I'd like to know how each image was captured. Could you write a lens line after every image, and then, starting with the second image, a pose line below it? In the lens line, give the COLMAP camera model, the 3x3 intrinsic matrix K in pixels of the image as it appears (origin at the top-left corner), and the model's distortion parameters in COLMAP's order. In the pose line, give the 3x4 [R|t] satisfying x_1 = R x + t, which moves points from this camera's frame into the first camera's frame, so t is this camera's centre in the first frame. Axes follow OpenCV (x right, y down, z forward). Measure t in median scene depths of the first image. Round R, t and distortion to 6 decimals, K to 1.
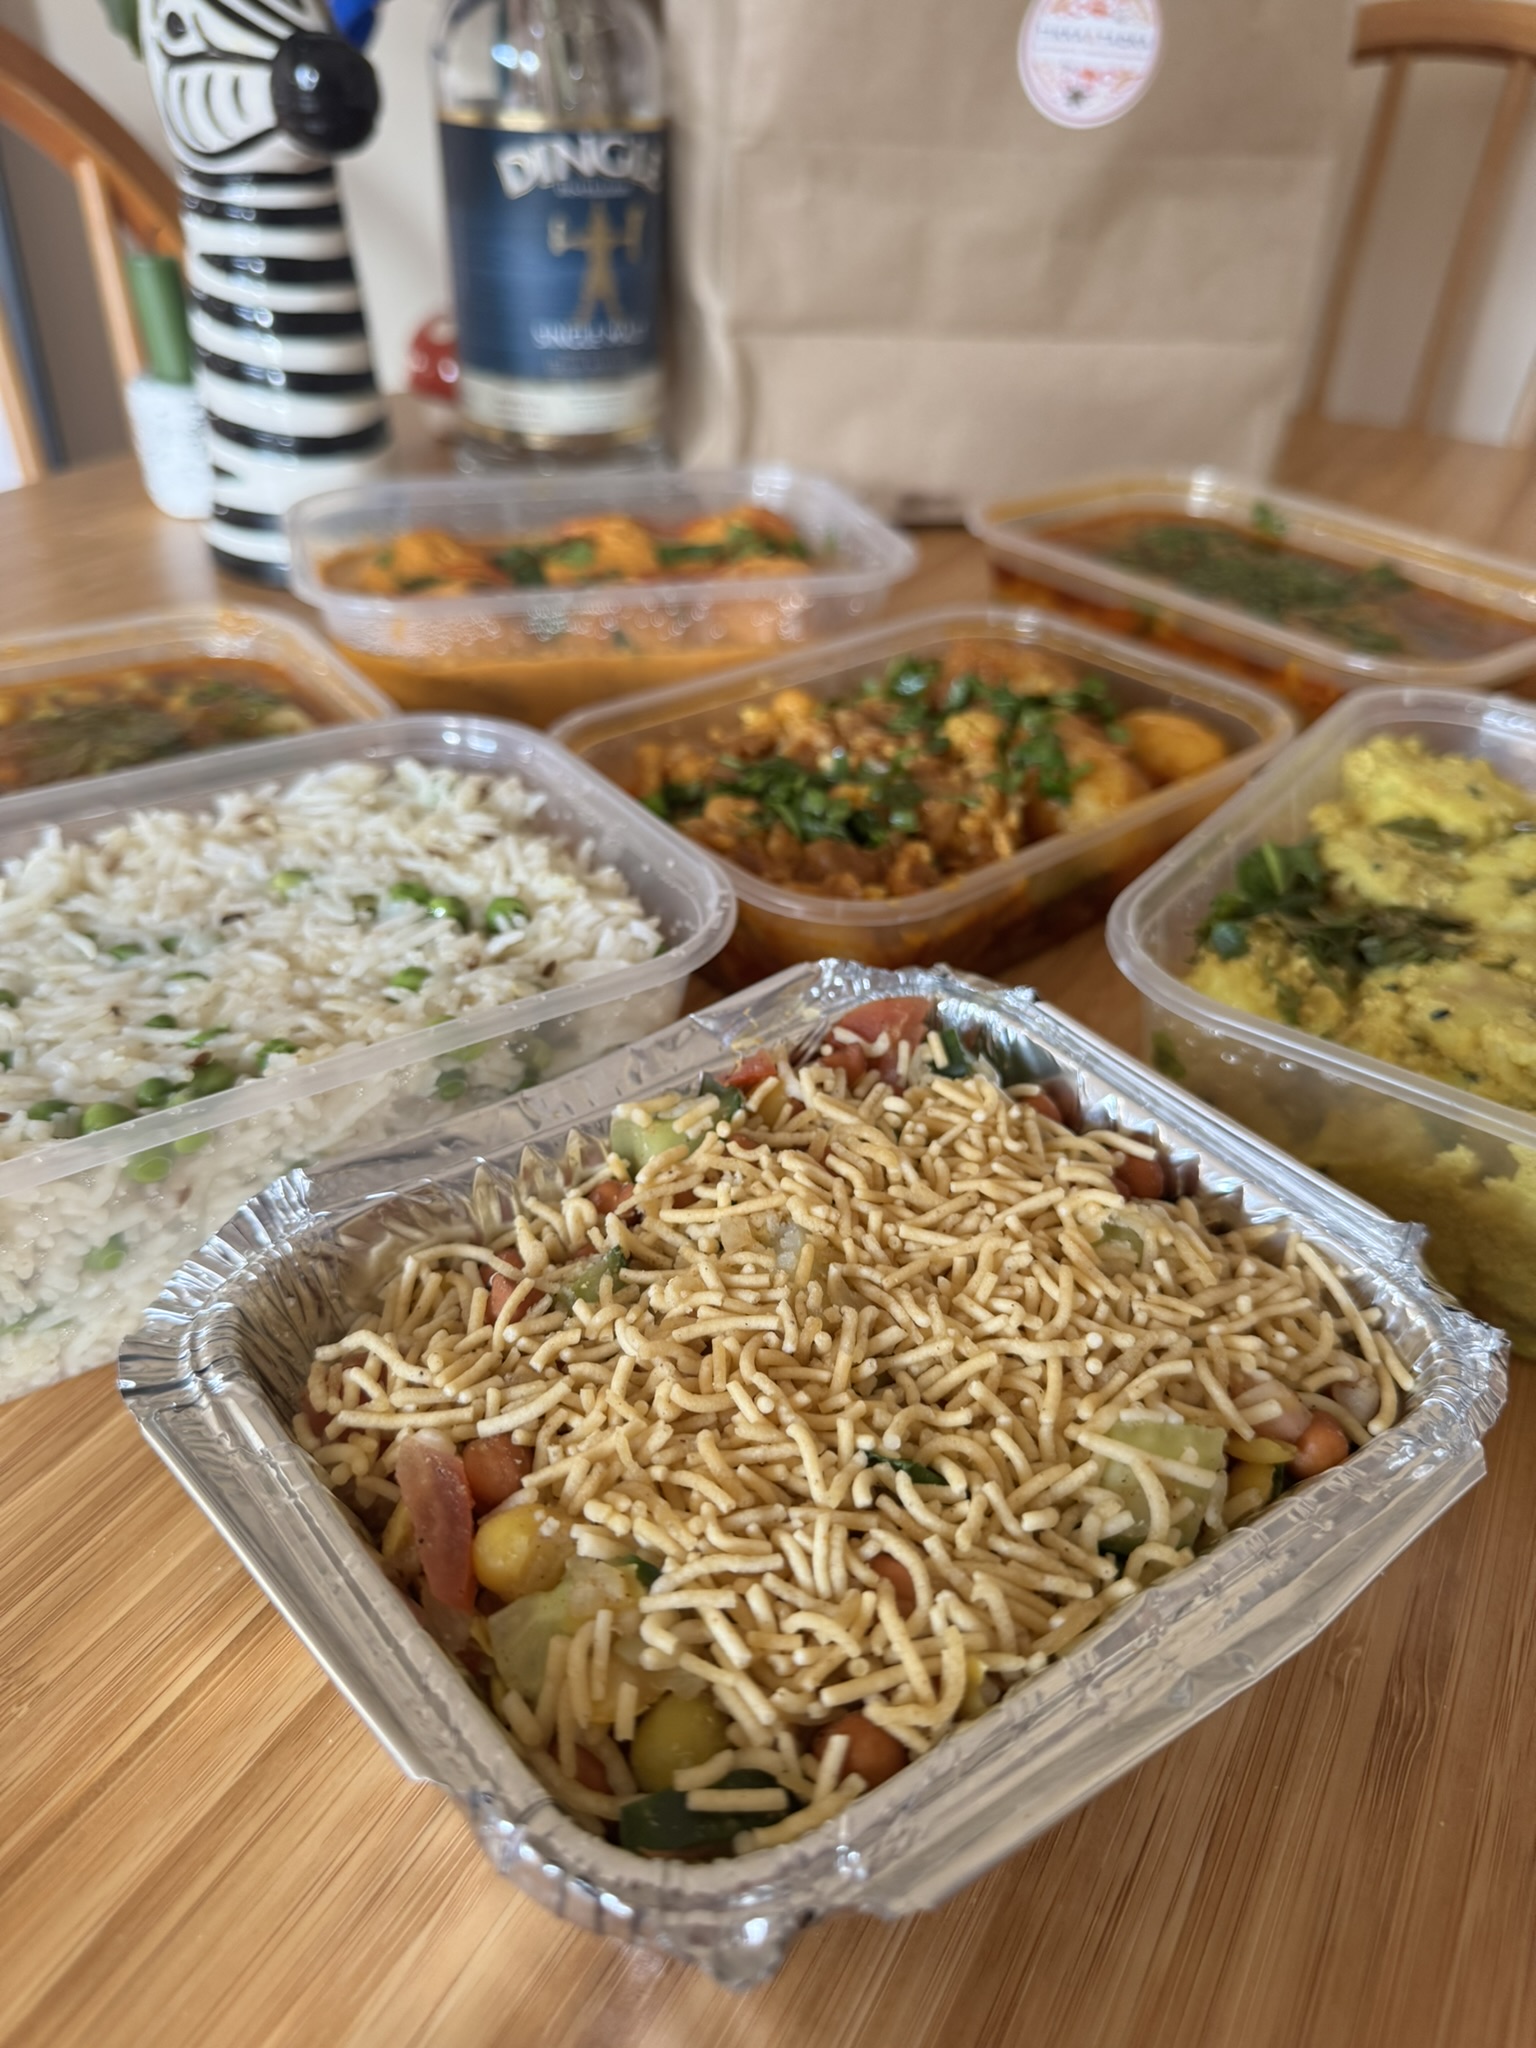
lens RADIAL K [[1495.4, 0, 768.0], [0, 1495.4, 1024.0], [0, 0, 1]] dist [0.029951, -0.049349]
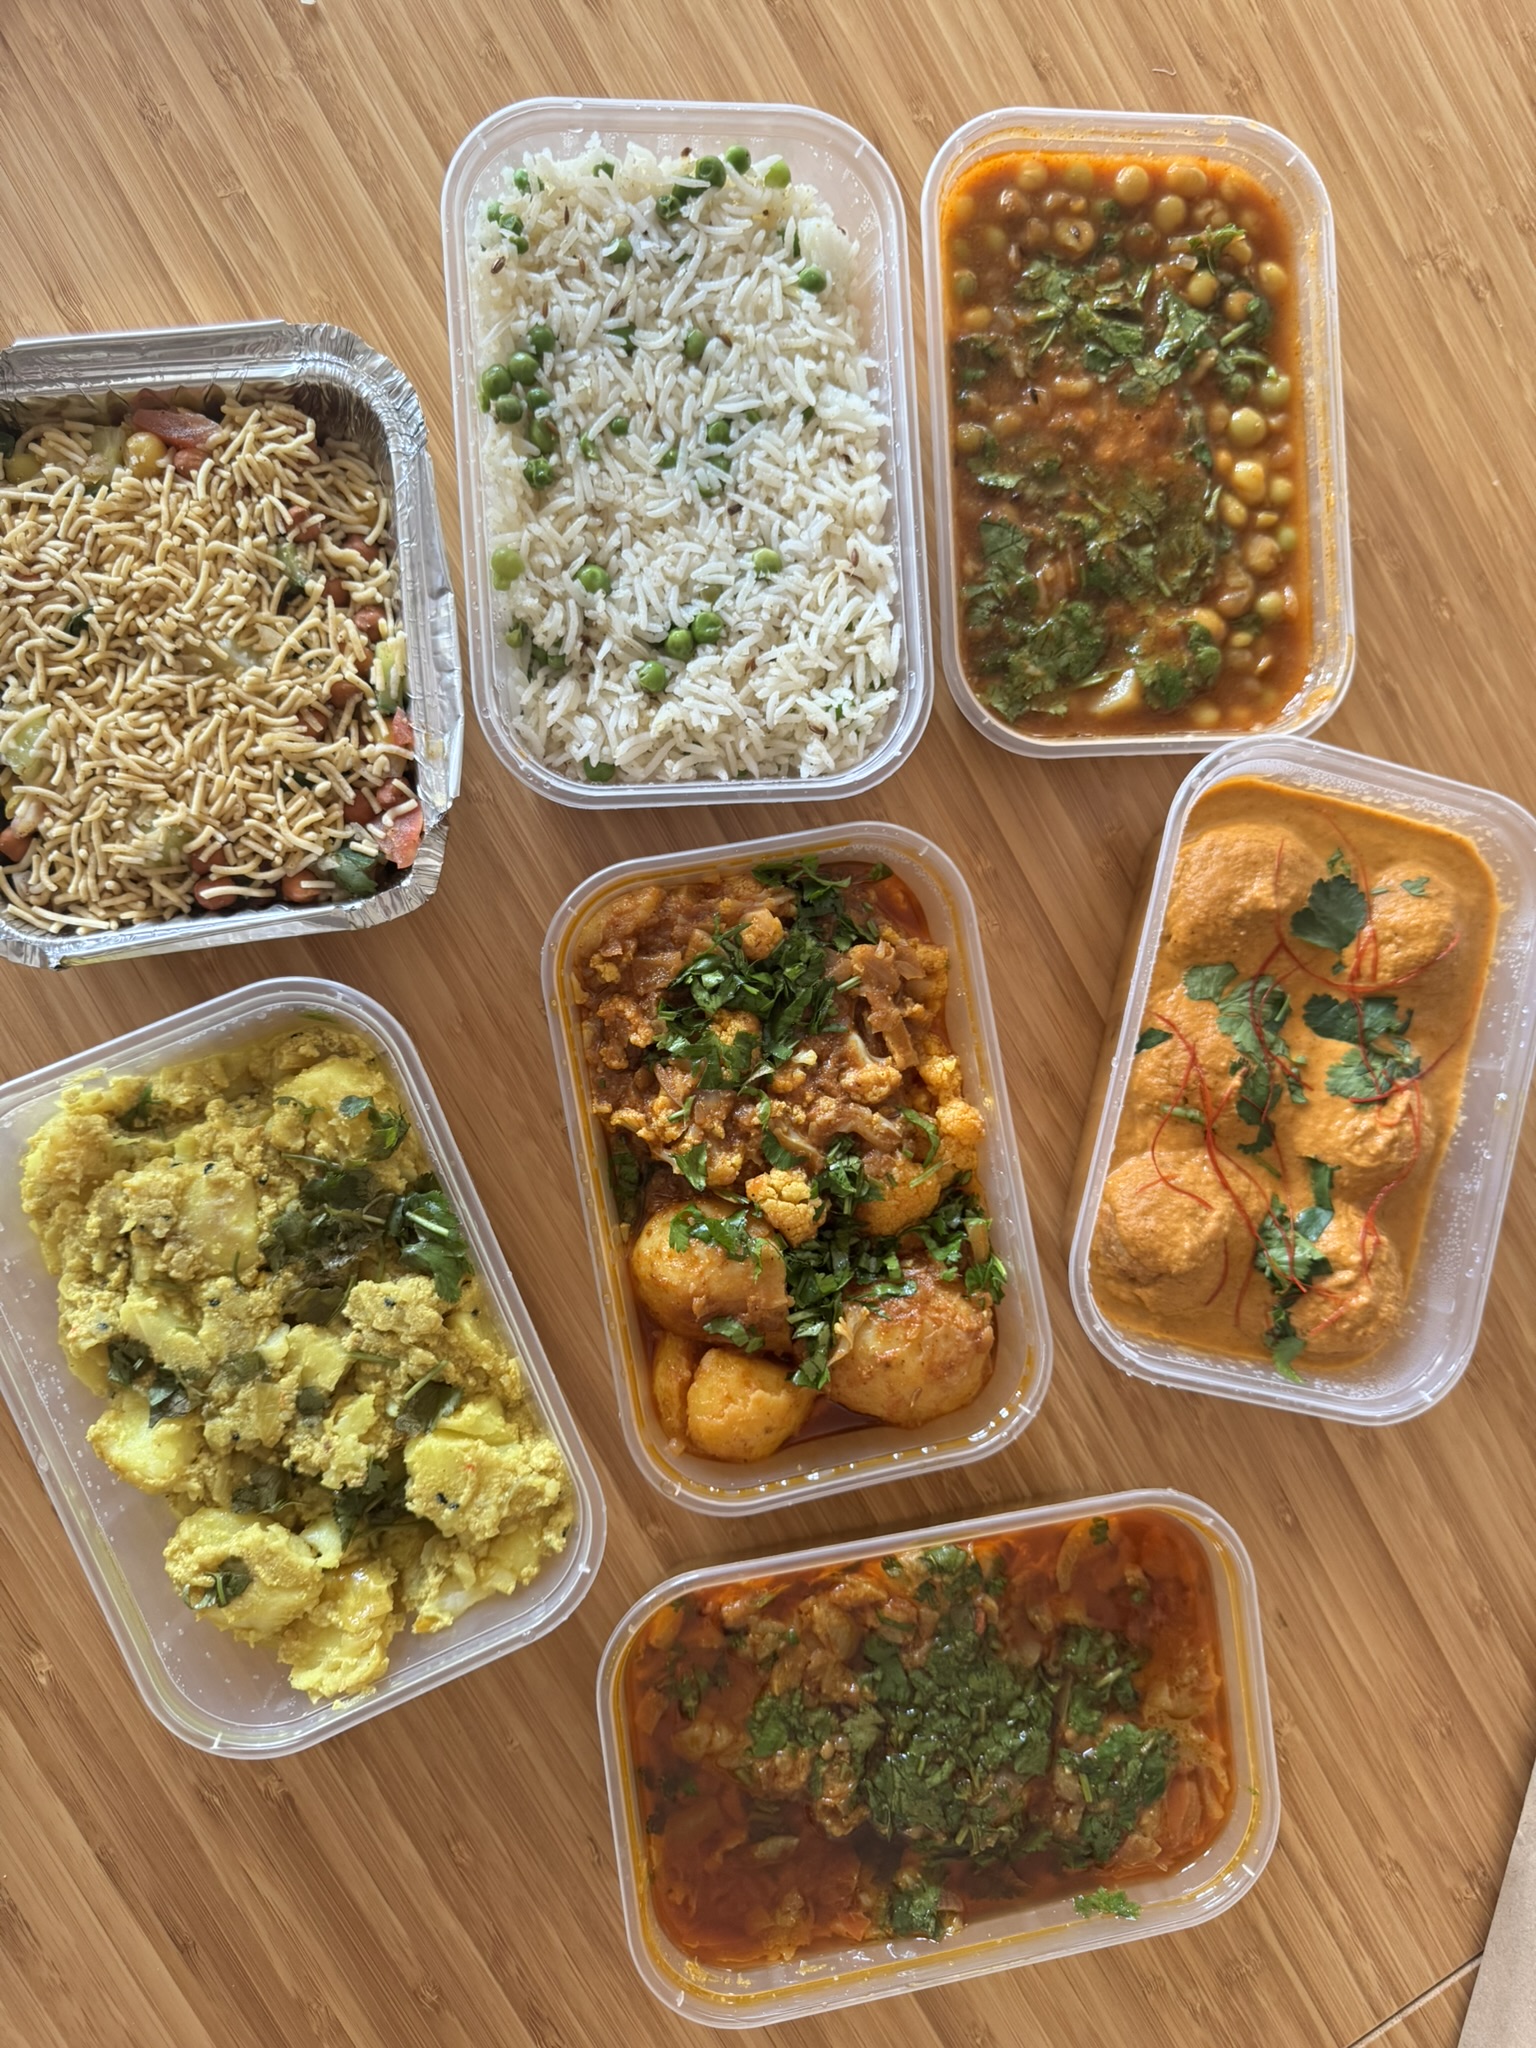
lens RADIAL K [[1447.8, 0, 776.2], [0, 1447.8, 1019.1], [0, 0, 1]] dist [0.113480, -0.250164]
pose [[-0.504210, 0.854638, -0.123960, 0.190234], [-0.620583, -0.258761, 0.740216, -1.123514], [0.600541, 0.450151, 0.660844, 0.288940]]
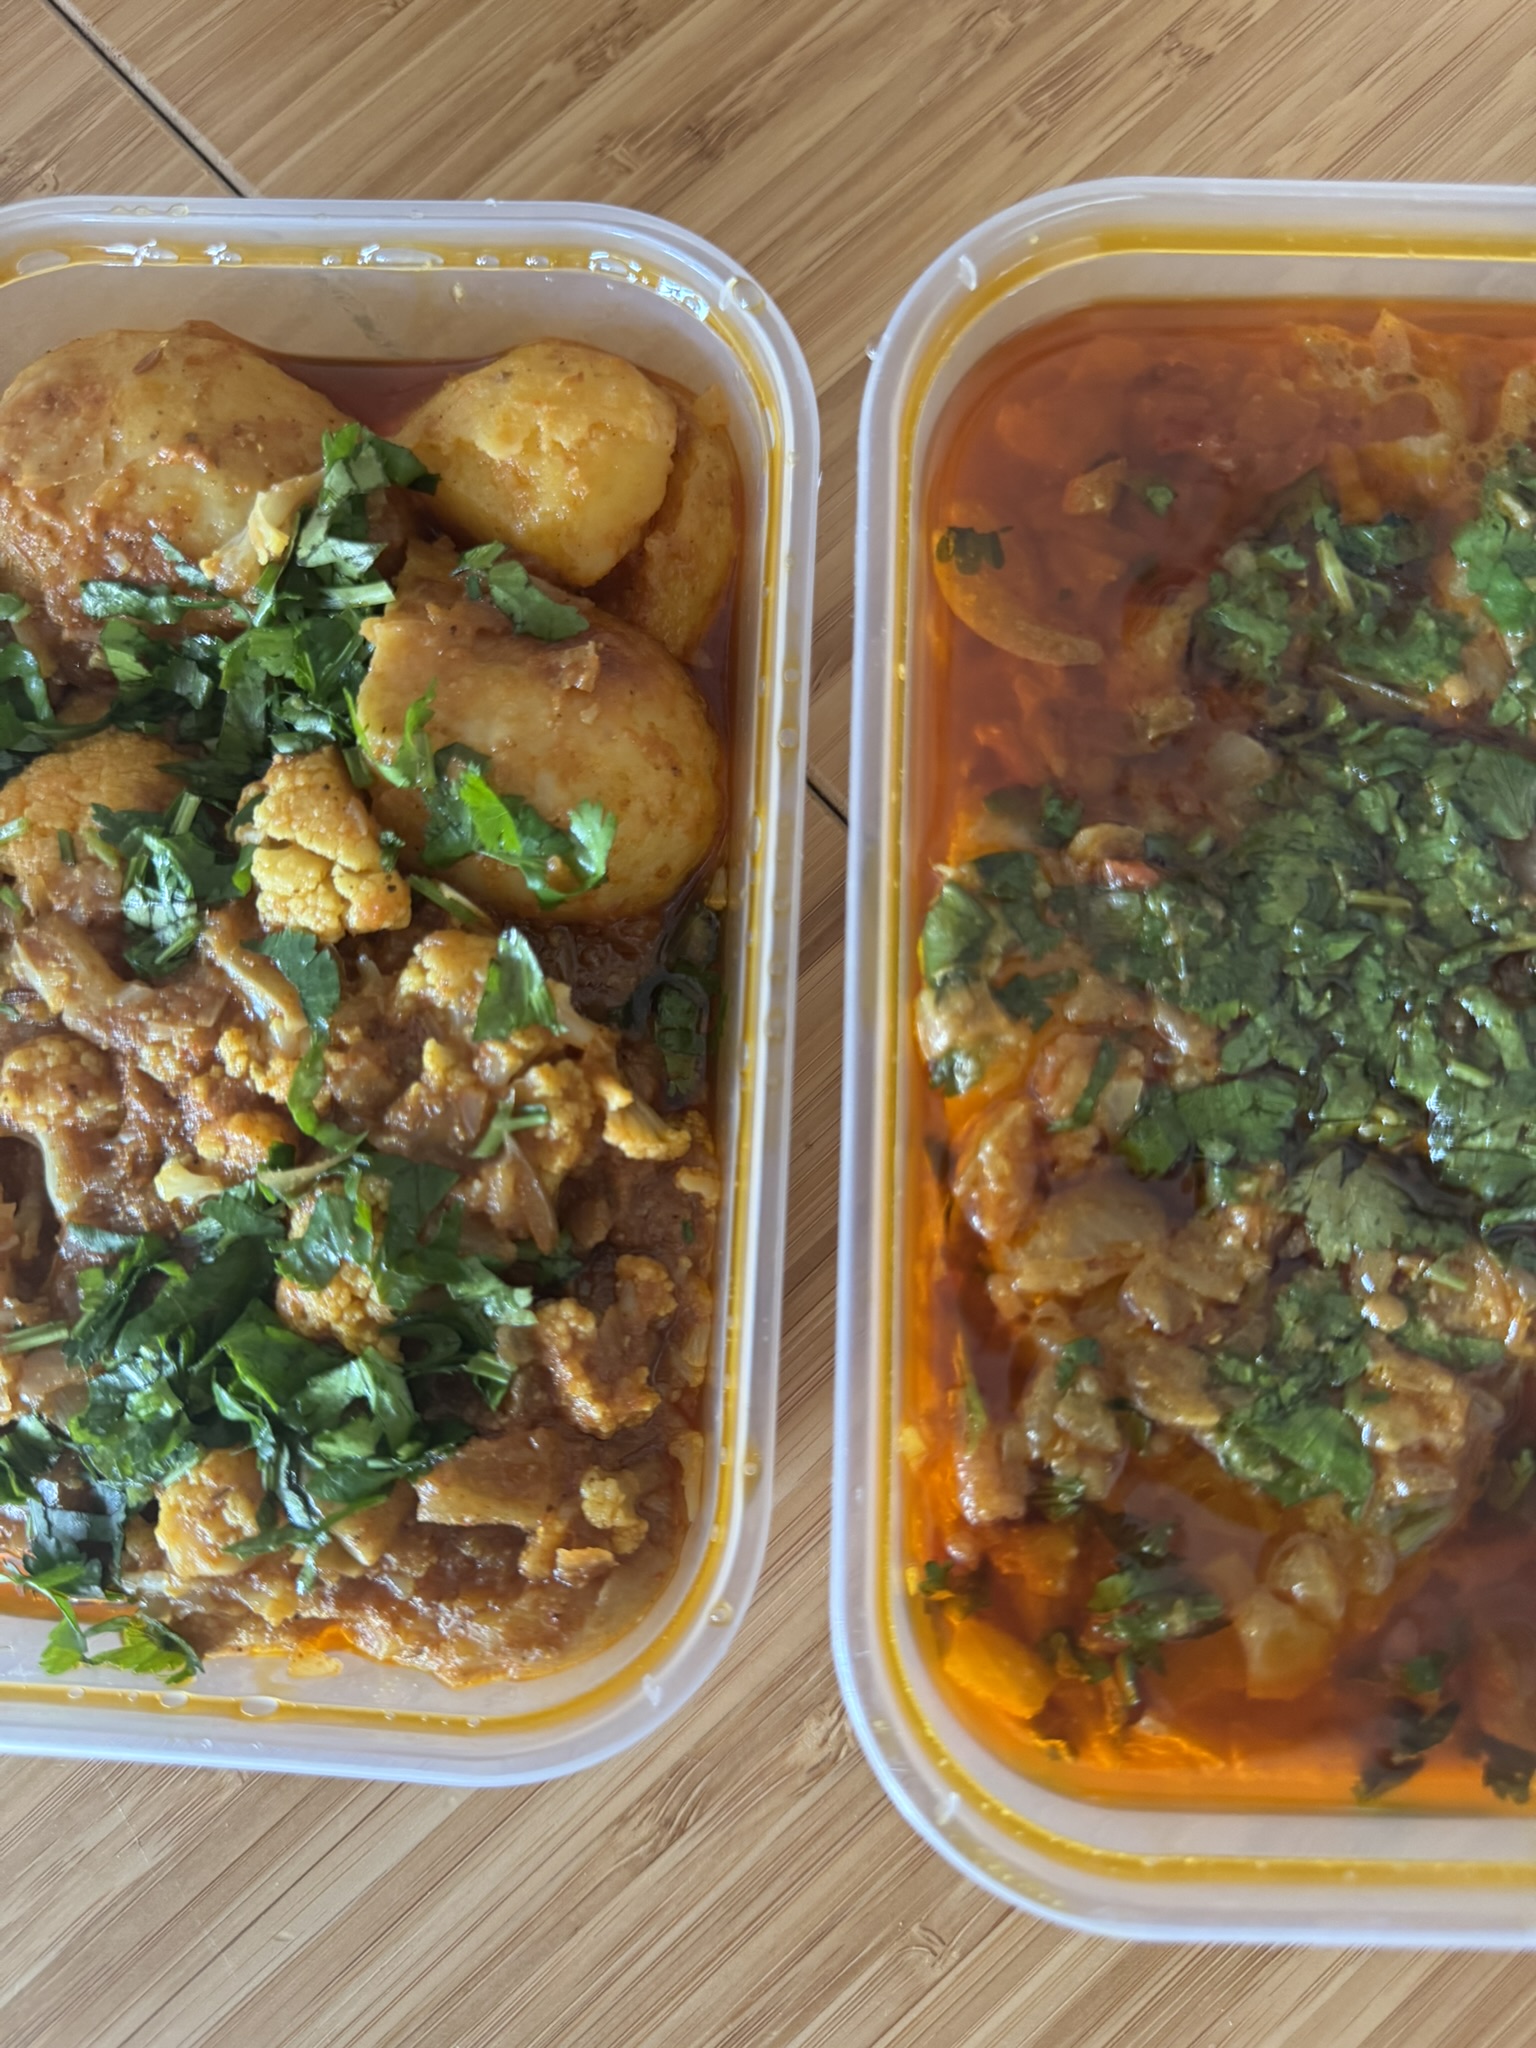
lens RADIAL K [[1447.8, 0, 776.2], [0, 1447.8, 1019.1], [0, 0, 1]] dist [0.113480, -0.250164]
pose [[0.696255, -0.717442, 0.022471, 0.225471], [0.453573, 0.464010, 0.760898, -0.532231], [-0.556327, -0.519587, 0.648482, 0.737622]]
